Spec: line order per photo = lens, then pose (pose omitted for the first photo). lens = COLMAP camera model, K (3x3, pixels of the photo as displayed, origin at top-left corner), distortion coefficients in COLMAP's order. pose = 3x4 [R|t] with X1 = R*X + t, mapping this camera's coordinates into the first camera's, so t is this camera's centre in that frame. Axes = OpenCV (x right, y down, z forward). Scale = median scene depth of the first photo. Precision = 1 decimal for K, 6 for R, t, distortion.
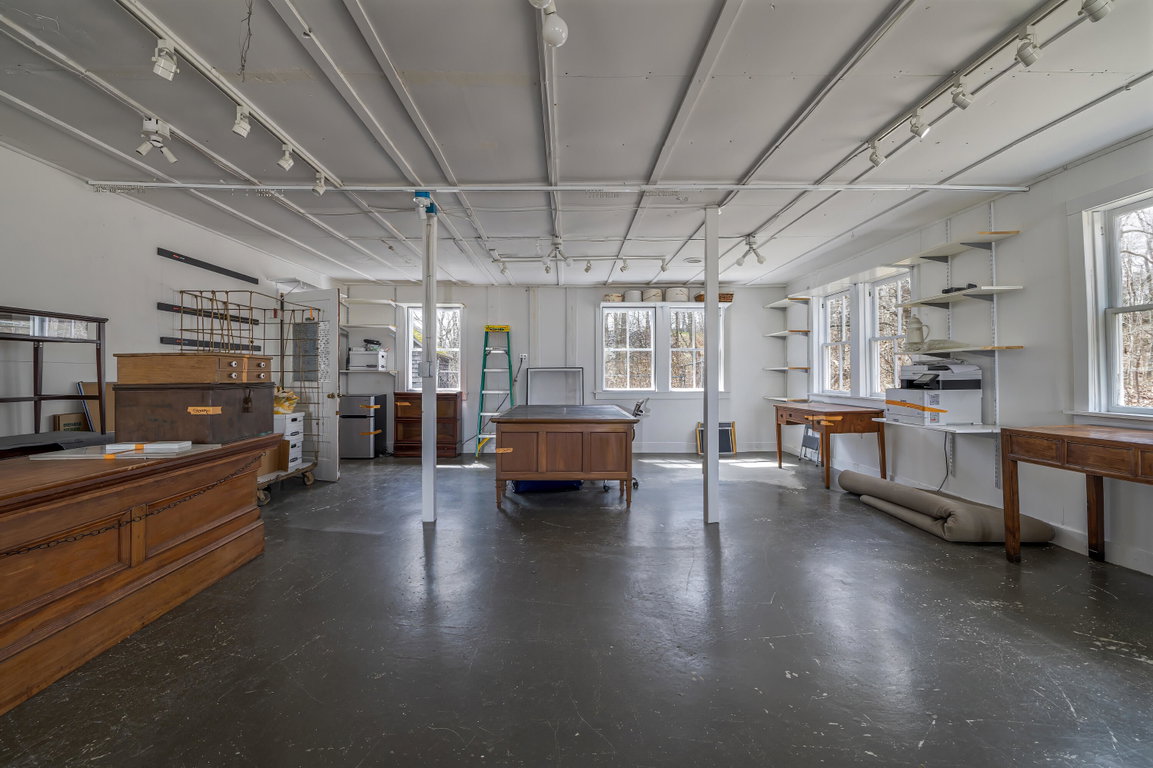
lens RADIAL K [[491.8, 0, 573.2], [0, 491.8, 374.5], [0, 0, 1]] dist [0.002592, 0.000450]
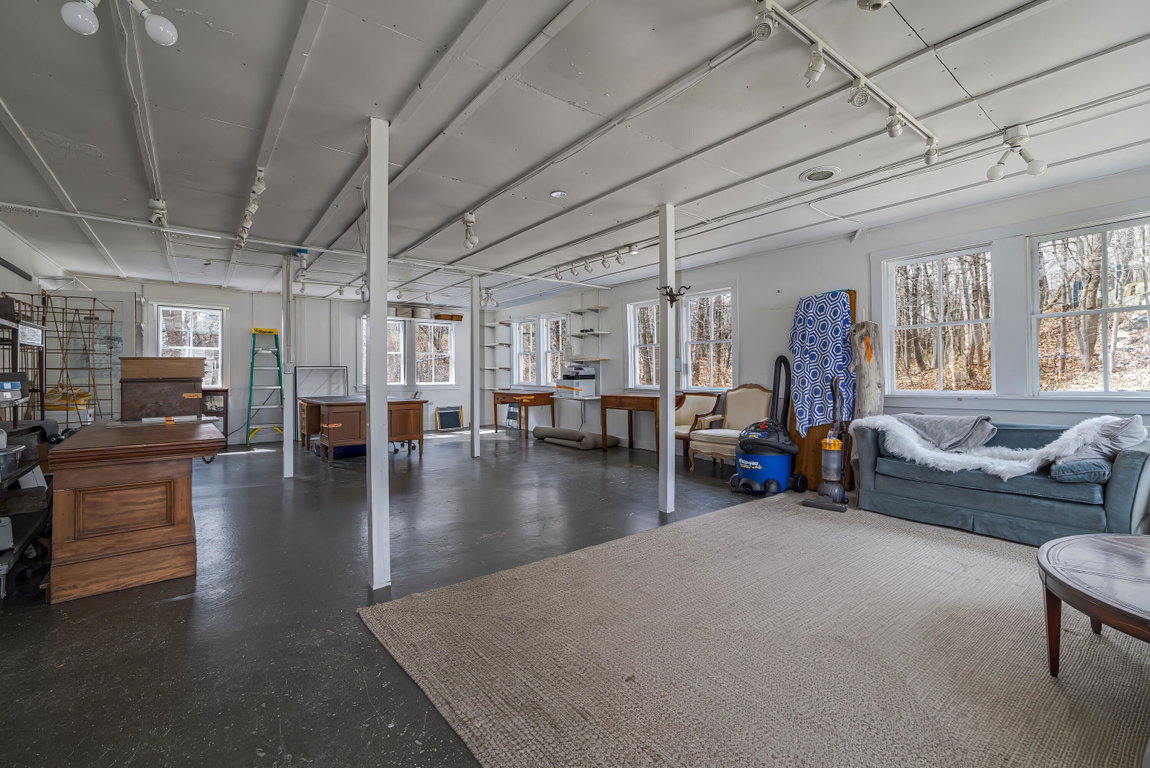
lens RADIAL K [[490.5, 0, 571.7], [0, 490.5, 374.5], [0, 0, 1]] dist [0.002592, 0.000450]
pose [[0.804089, -0.002897, 0.594502, -0.448551], [0.000557, 0.999991, 0.004119, 0.001746], [-0.594509, -0.002981, 0.804083, -0.563776]]
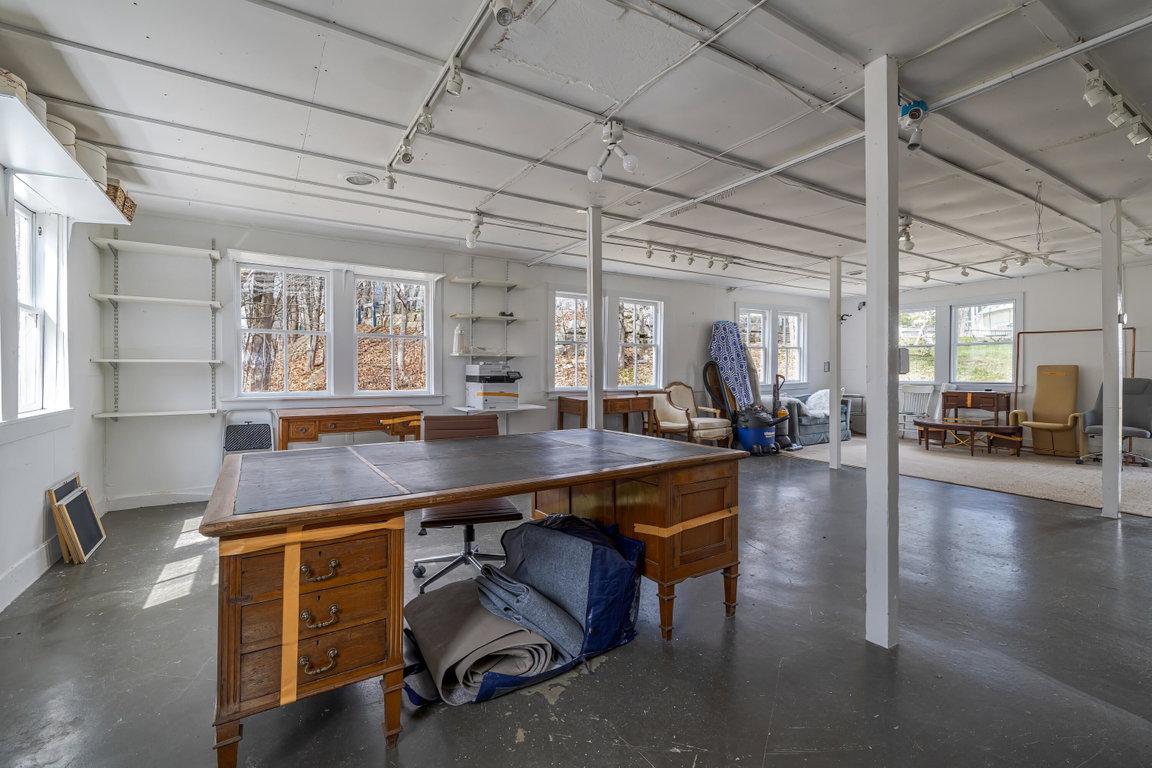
lens RADIAL K [[491.4, 0, 572.7], [0, 491.4, 374.5], [0, 0, 1]] dist [0.002592, 0.000450]
pose [[-0.512415, -0.001029, 0.858738, -0.534729], [0.000294, 0.999999, 0.001374, 0.005512], [-0.858738, 0.000957, -0.512414, 1.448198]]
